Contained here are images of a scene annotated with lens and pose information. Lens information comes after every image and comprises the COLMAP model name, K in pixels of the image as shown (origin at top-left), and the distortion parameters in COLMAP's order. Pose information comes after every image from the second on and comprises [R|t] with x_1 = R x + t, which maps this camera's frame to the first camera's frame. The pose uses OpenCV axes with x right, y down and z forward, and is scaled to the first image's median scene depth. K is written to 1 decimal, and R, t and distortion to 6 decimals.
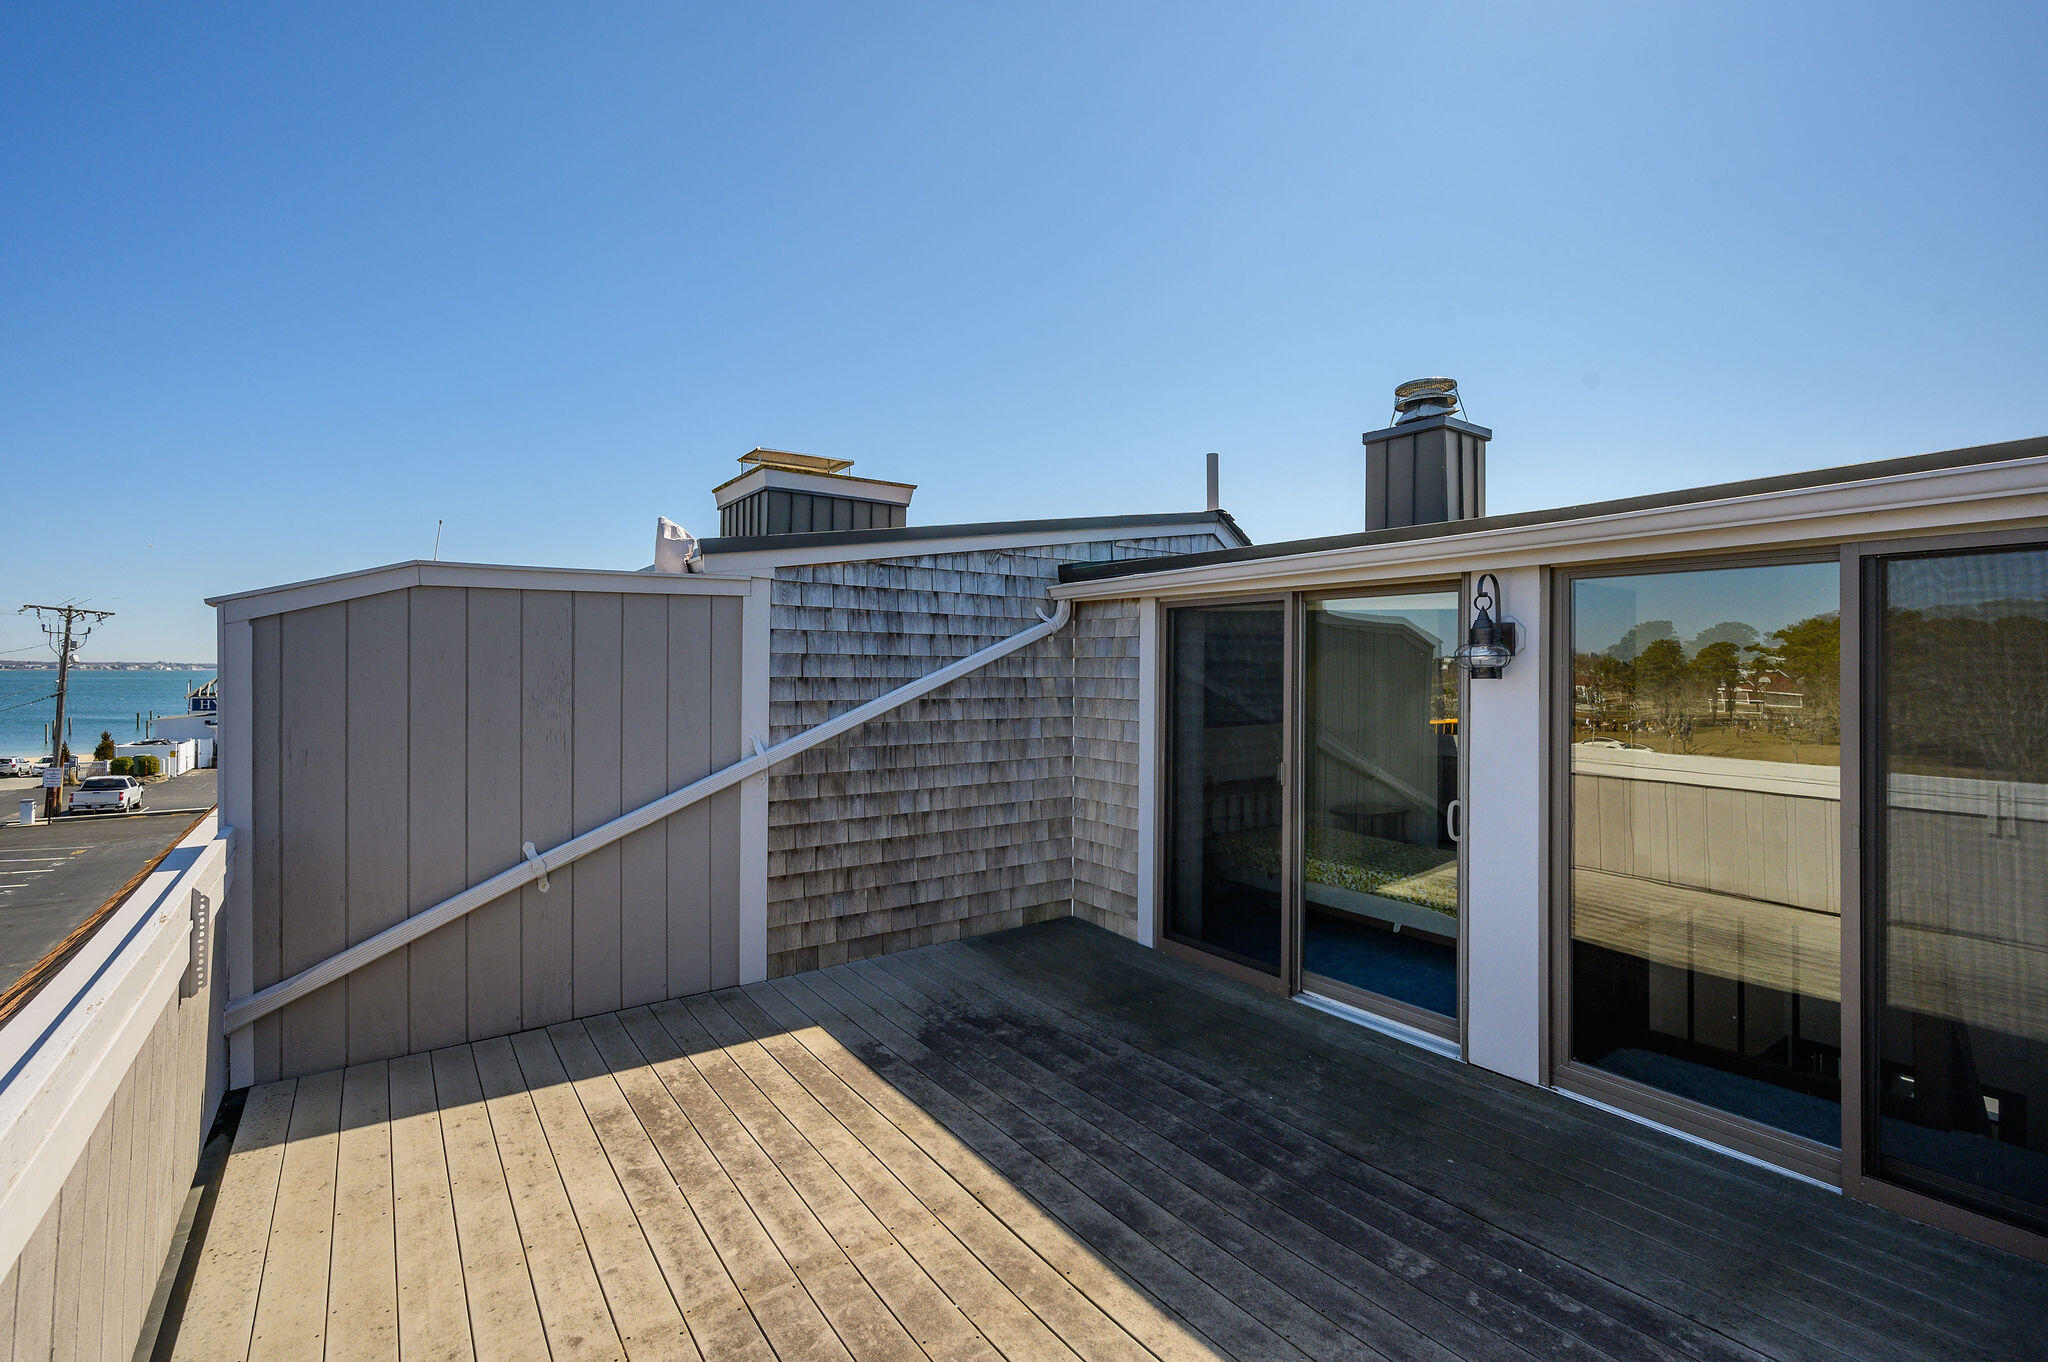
lens RADIAL K [[893.3, 0, 1016.2], [0, 893.3, 672.4], [0, 0, 1]] dist [0.000906, 0.000095]
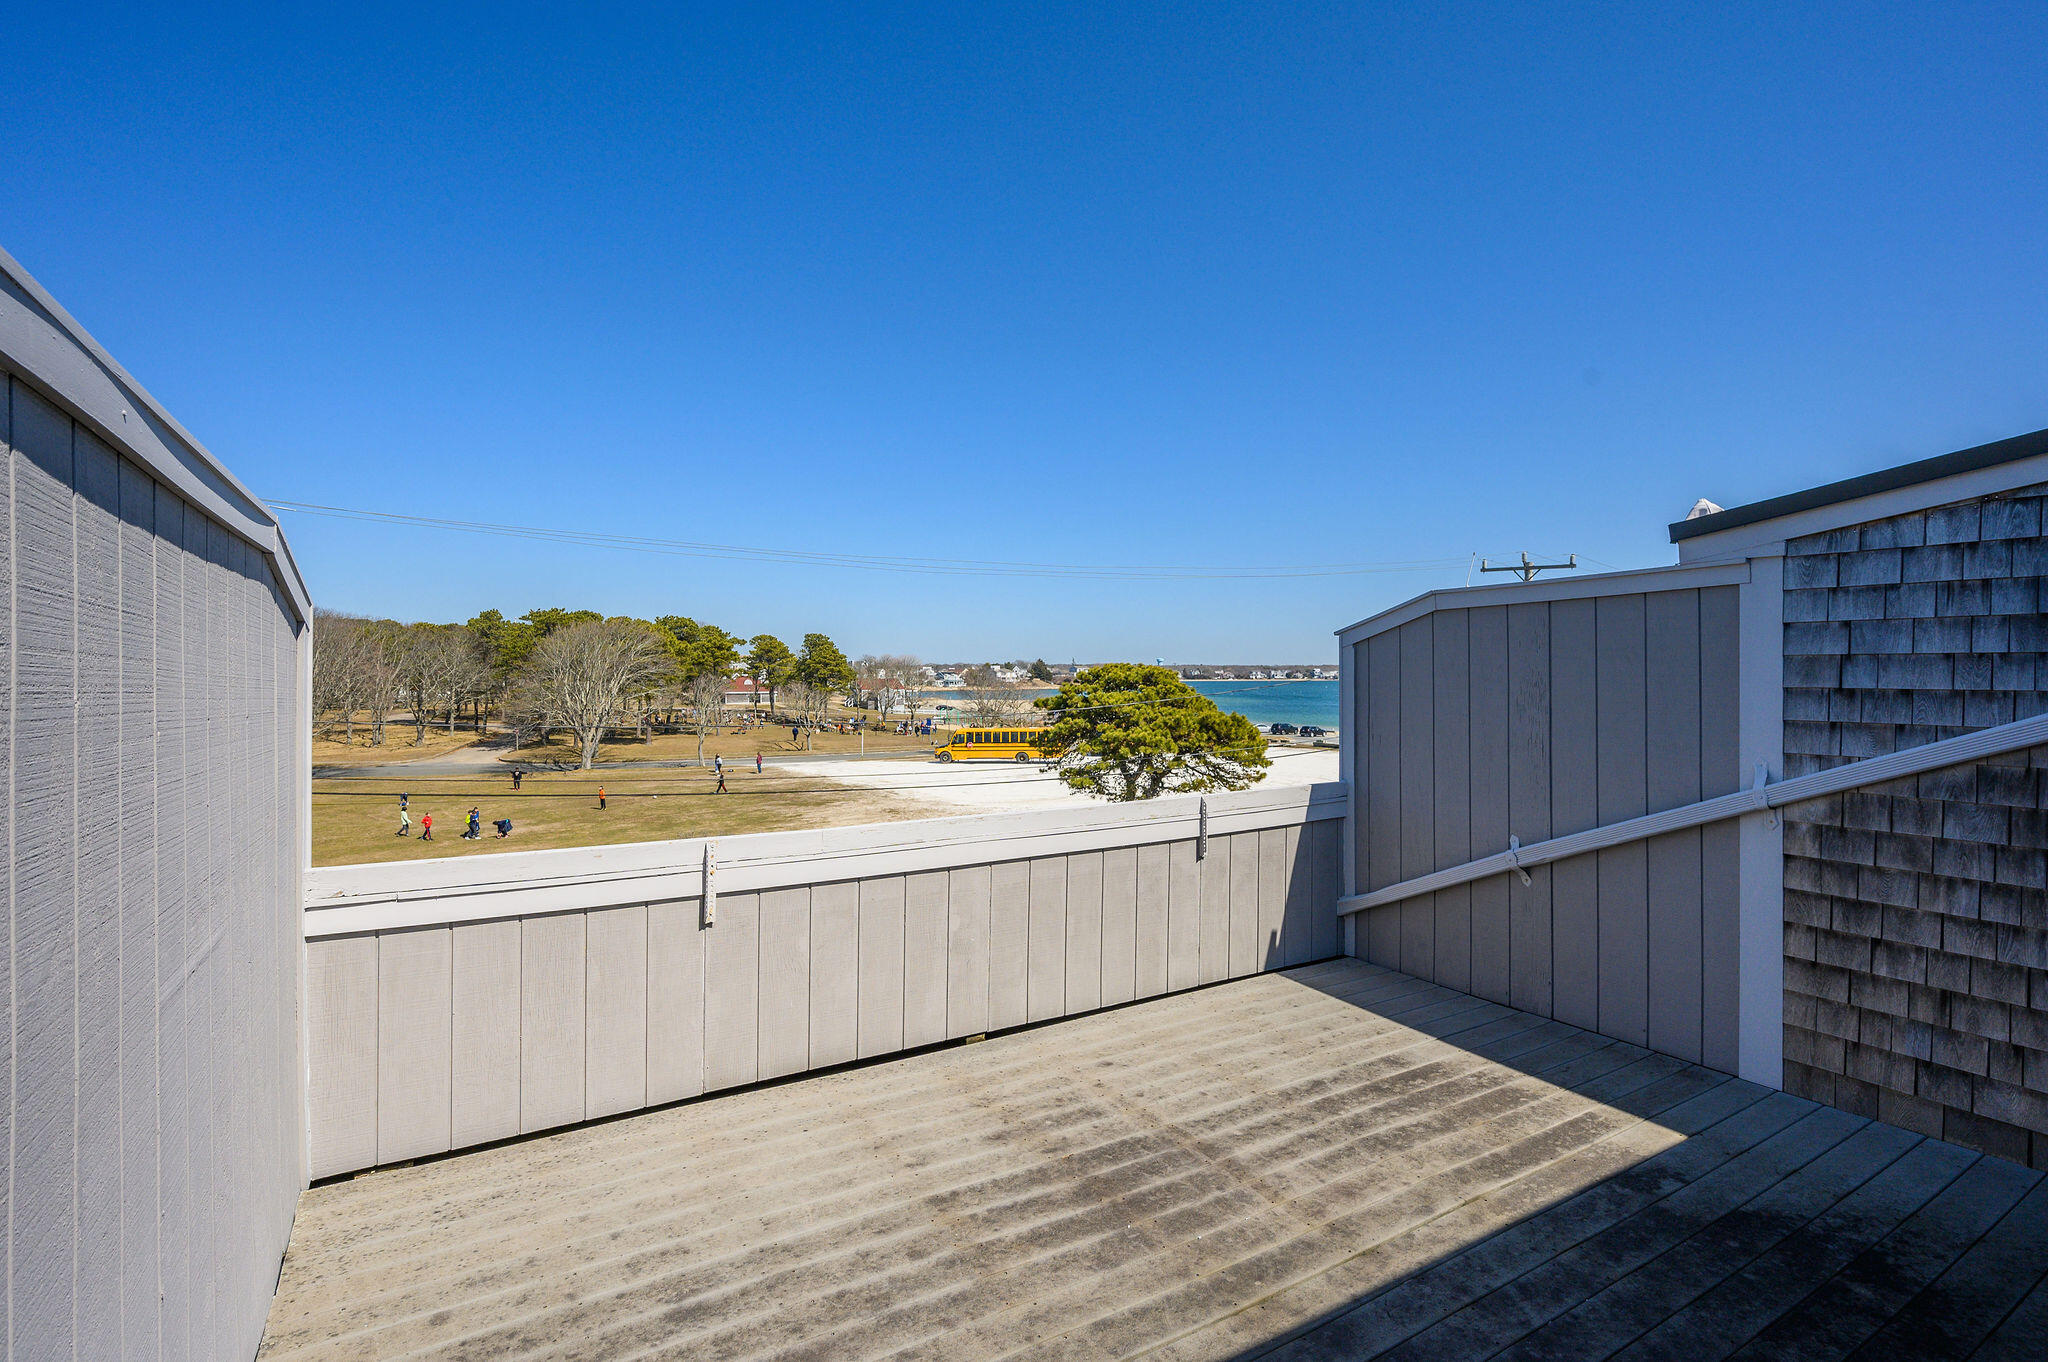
lens RADIAL K [[943.9, 0, 1024.0], [0, 943.9, 681.0], [0, 0, 1]] dist [0.002564, 0.000395]
pose [[-0.074534, 0.001899, -0.997217, 0.560237], [-0.006182, 0.999978, 0.002366, 0.002008], [0.997199, 0.006341, -0.074520, 0.424663]]
